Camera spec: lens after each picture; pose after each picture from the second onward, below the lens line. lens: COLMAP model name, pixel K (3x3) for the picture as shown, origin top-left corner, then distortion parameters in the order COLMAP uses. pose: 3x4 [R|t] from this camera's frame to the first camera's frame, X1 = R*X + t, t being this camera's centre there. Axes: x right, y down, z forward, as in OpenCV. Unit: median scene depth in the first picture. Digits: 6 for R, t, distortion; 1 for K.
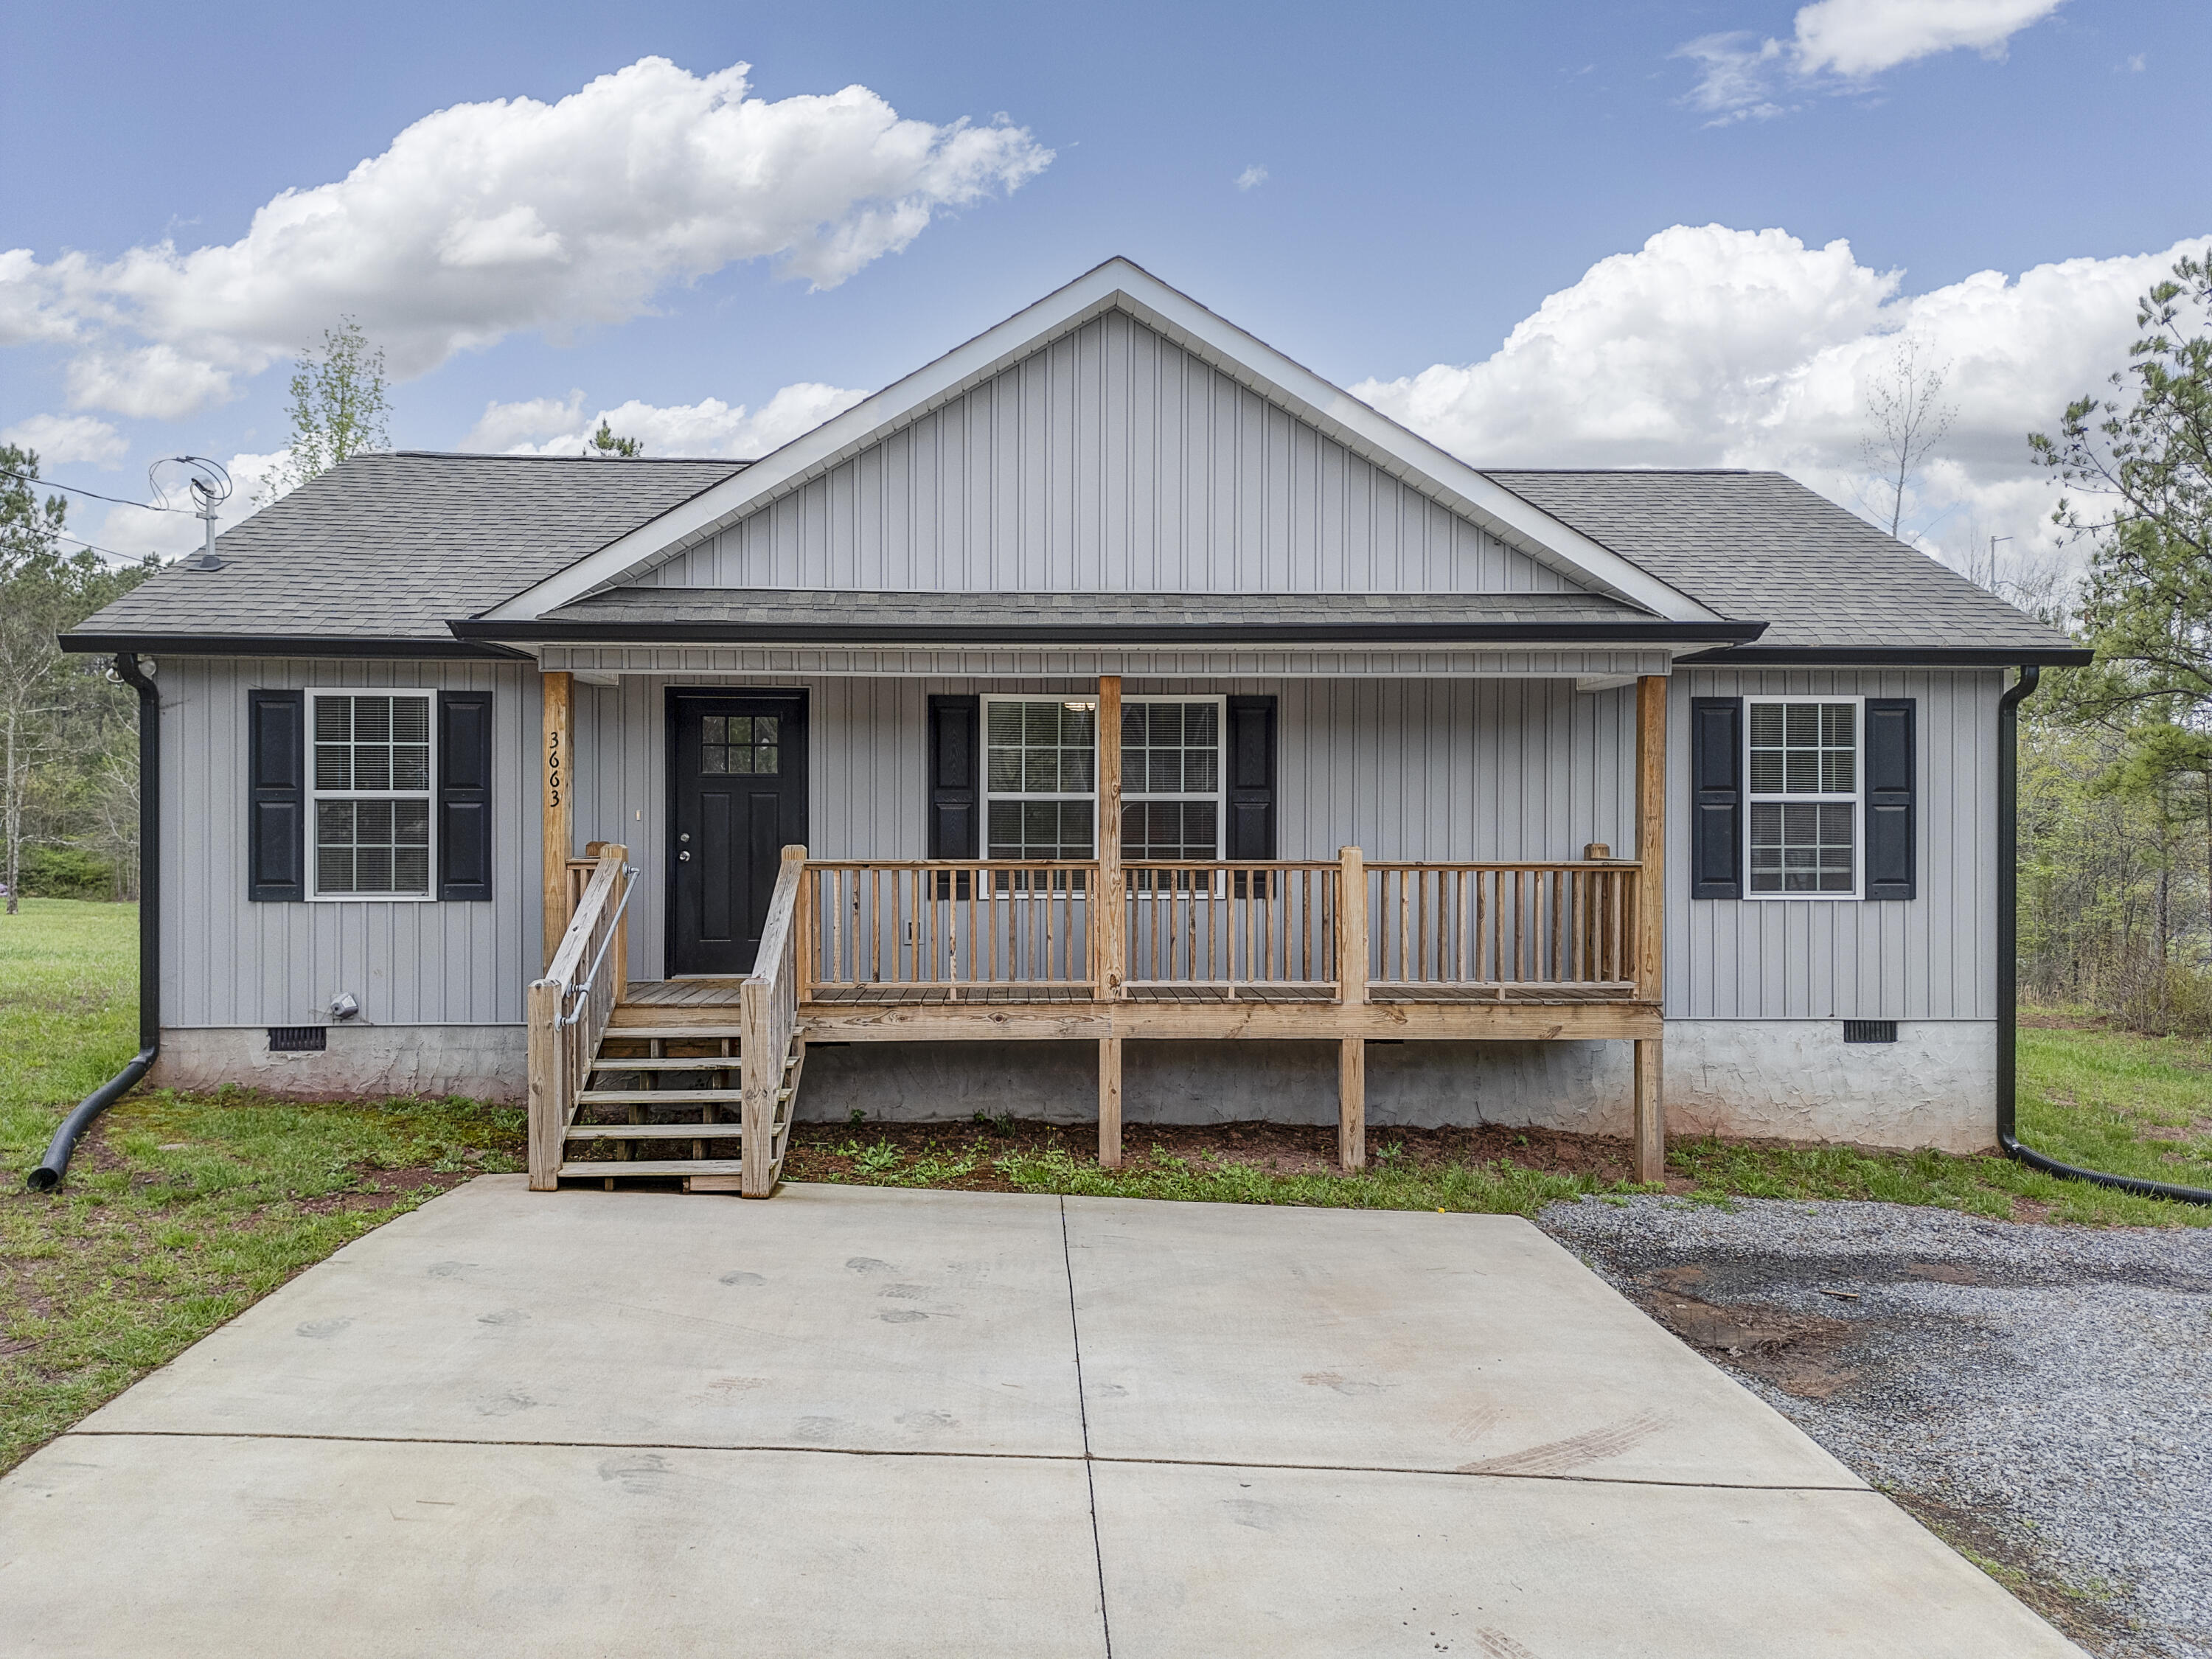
lens RADIAL K [[1571.3, 0, 1085.3], [0, 1571.3, 828.8], [0, 0, 1]] dist [0.060558, -0.034200]
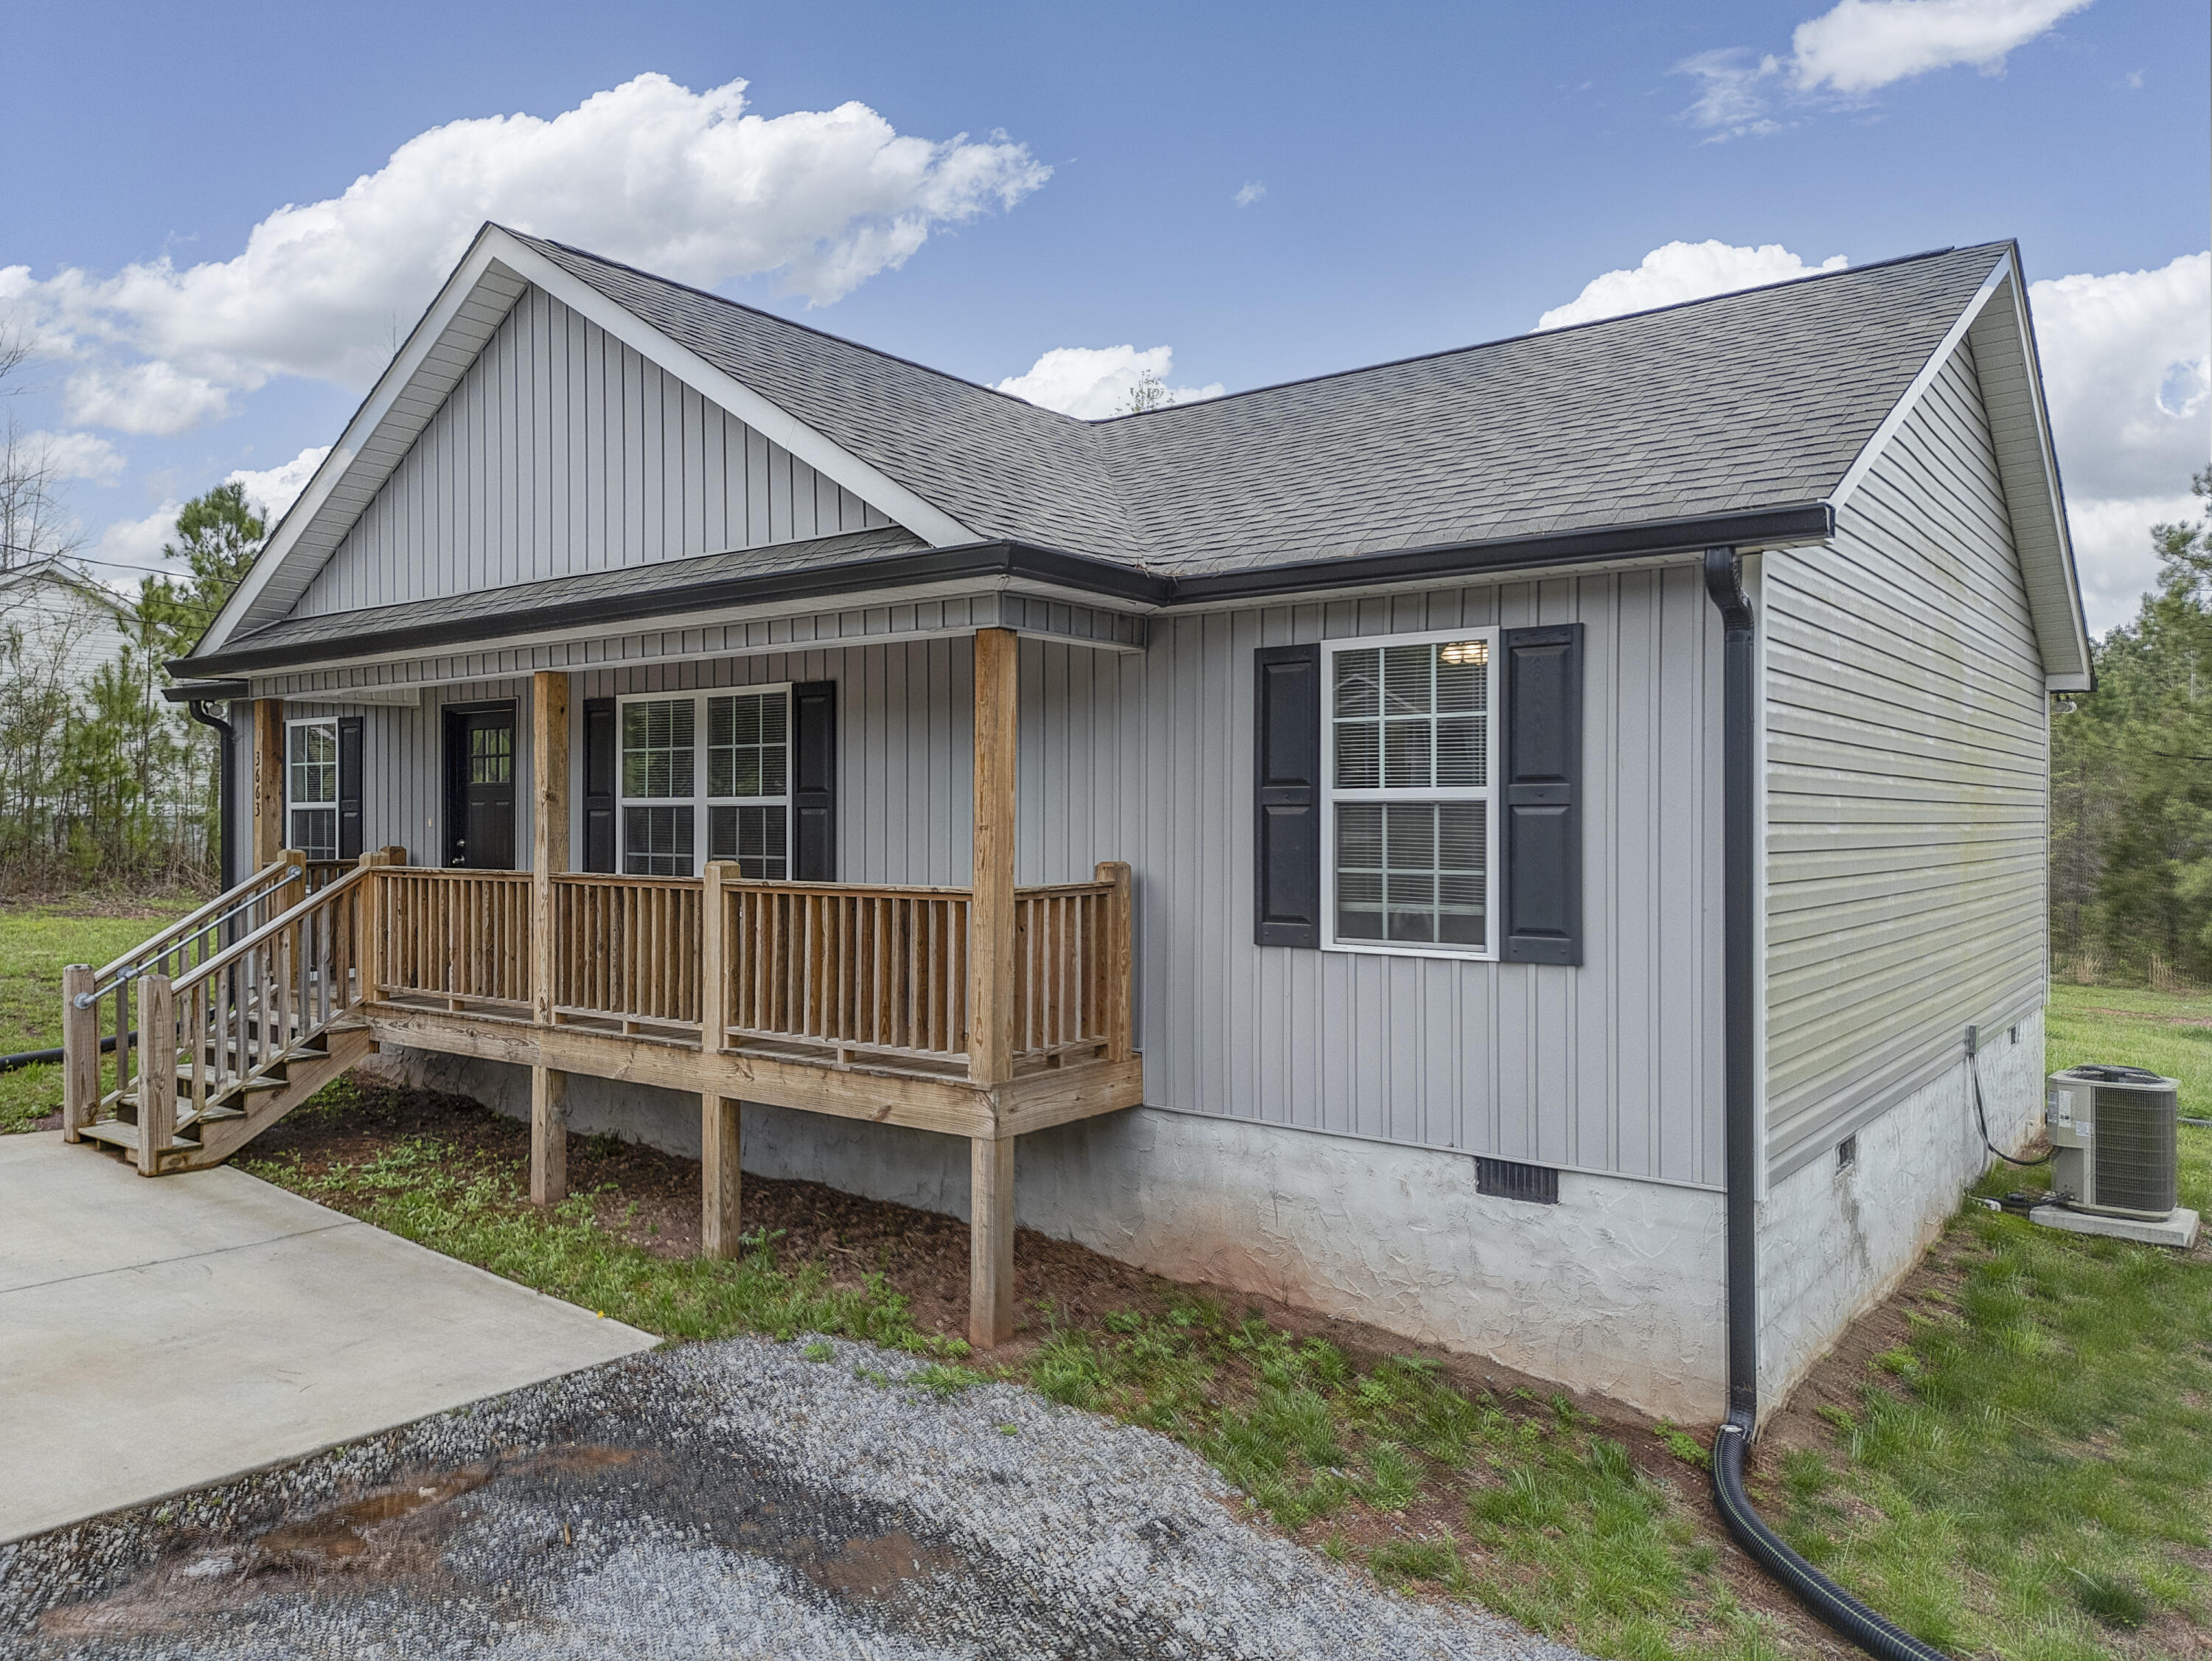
lens RADIAL K [[1571.2, 0, 1099.4], [0, 1571.2, 823.7], [0, 0, 1]] dist [0.060558, -0.034200]
pose [[0.764591, 0.000600, -0.644515, 0.765557], [-0.001567, 0.999998, -0.000929, -0.007165], [0.644514, 0.001720, 0.764591, 0.442472]]
